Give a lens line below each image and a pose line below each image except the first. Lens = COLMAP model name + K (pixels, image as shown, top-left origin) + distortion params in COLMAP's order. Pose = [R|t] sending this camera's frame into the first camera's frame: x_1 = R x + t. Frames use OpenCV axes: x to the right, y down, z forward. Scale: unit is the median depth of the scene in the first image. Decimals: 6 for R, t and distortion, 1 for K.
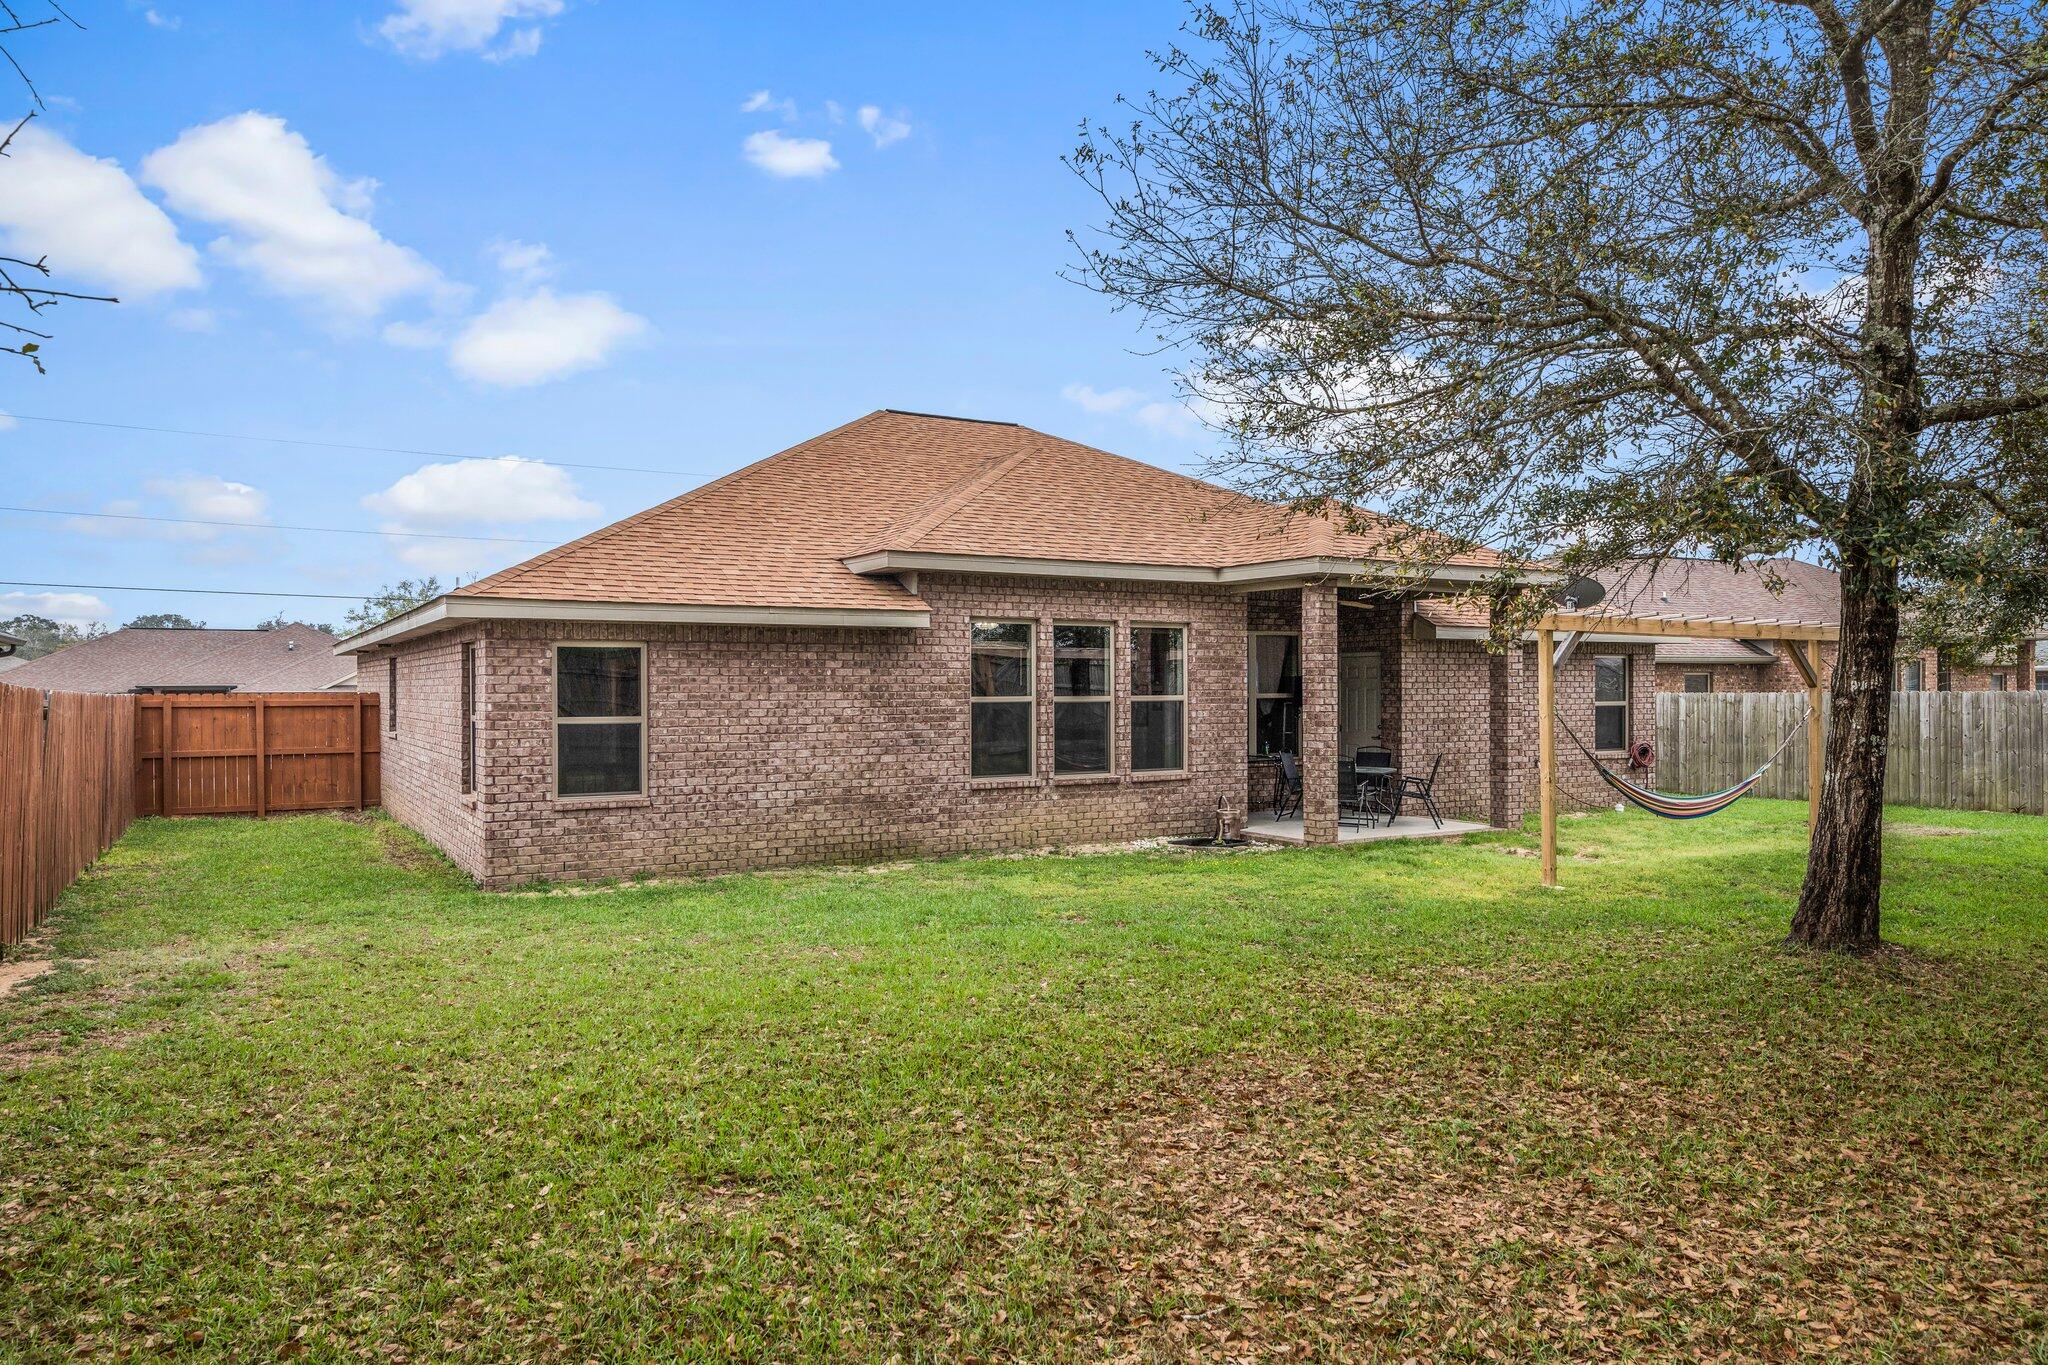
lens RADIAL K [[1309.6, 0, 1031.0], [0, 1309.6, 673.1], [0, 0, 1]] dist [0.001554, -0.000102]
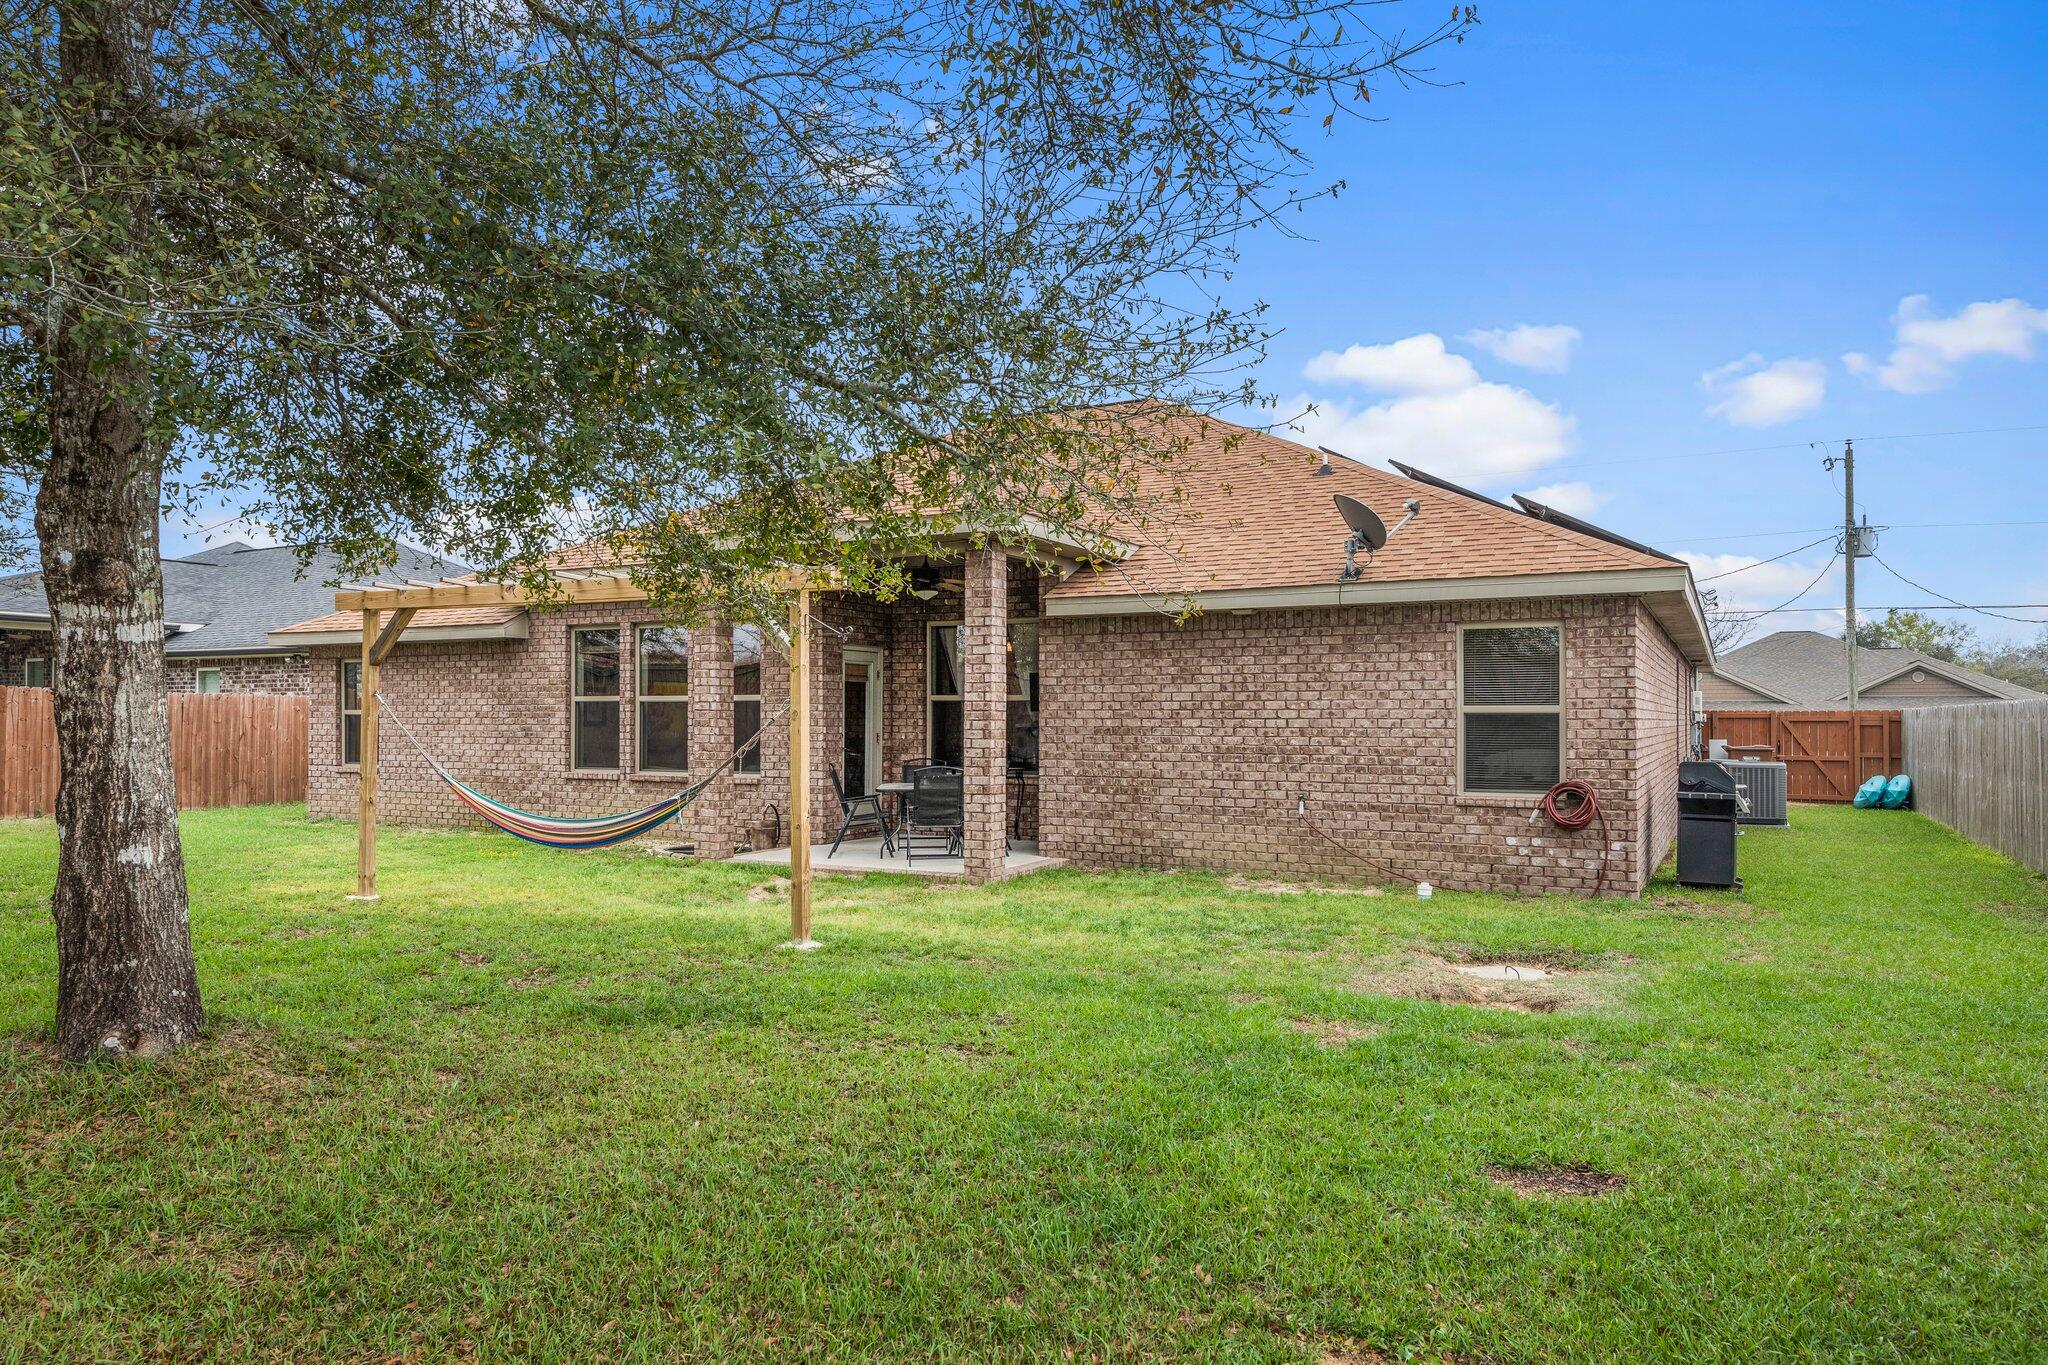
lens RADIAL K [[1446.6, 0, 1024.0], [0, 1446.6, 682.5], [0, 0, 1]] dist [-0.002015, -0.000445]
pose [[0.502866, -0.002263, -0.864361, 1.237327], [0.021329, 0.999725, 0.009792, 0.002404], [0.864101, -0.023360, 0.502776, 0.719123]]
